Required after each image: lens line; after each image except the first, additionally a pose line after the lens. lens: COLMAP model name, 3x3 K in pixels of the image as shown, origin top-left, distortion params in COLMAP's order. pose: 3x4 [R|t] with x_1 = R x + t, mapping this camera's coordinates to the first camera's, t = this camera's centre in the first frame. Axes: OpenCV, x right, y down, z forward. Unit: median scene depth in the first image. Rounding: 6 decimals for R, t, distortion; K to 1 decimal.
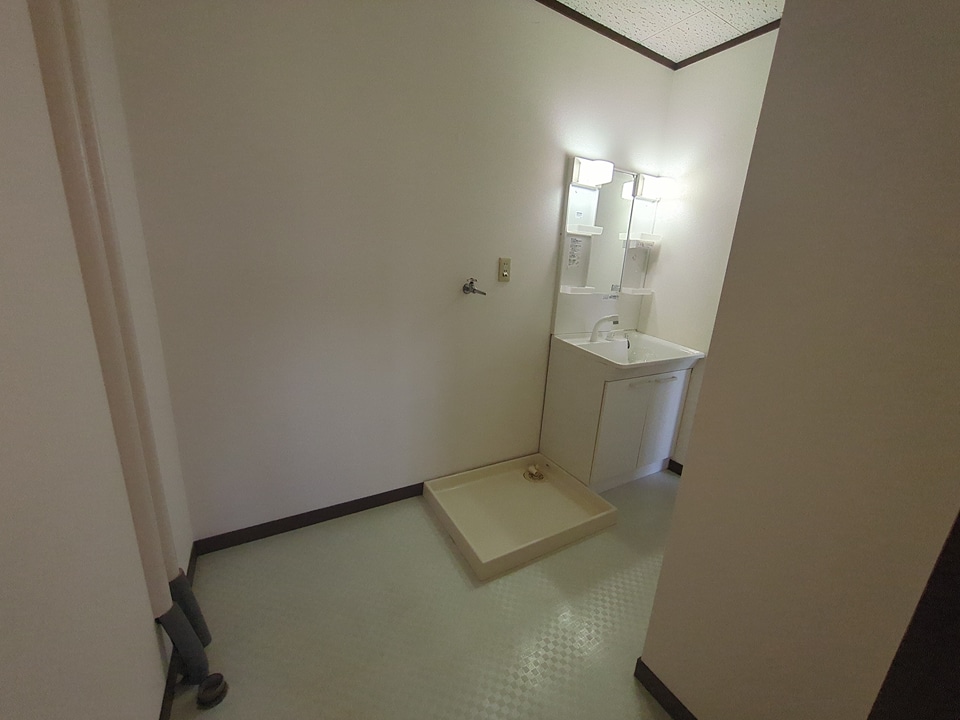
lens RADIAL K [[380.4, 0, 483.6], [0, 380.4, 359.2], [0, 0, 1]] dist [-0.002066, 0.000923]
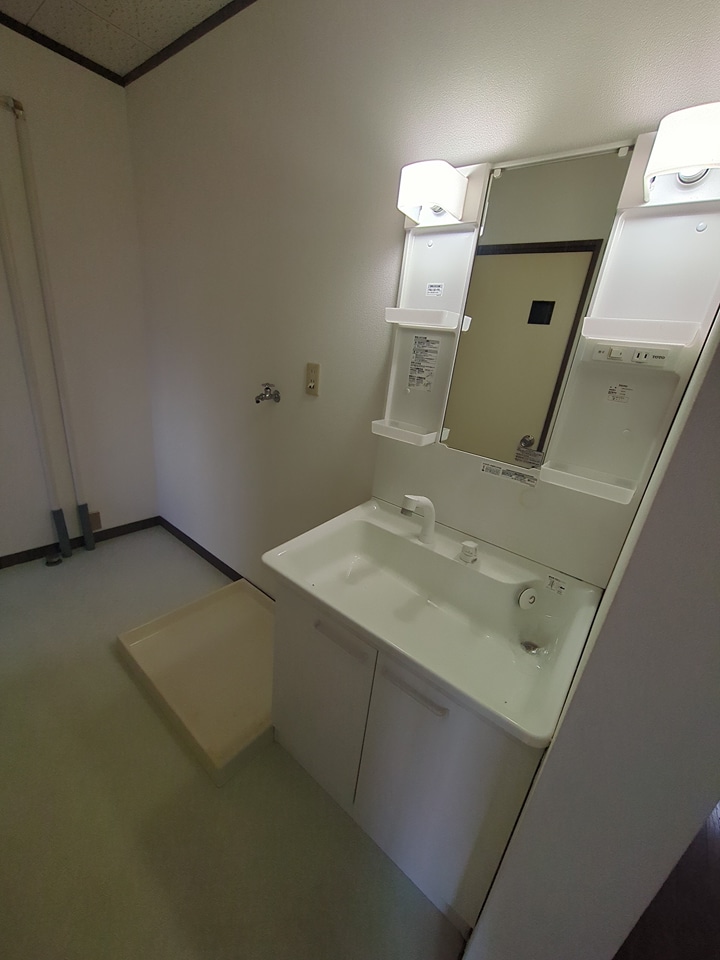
lens RADIAL K [[380.4, 0, 360.0], [0, 380.4, 480.0], [0, 0, 1]] dist [-0.002066, 0.000923]
pose [[0.350750, 0.303111, -0.886058, 0.792896], [-0.323440, 0.927154, 0.189135, -0.219989], [0.878841, 0.220247, 0.423237, 0.799228]]
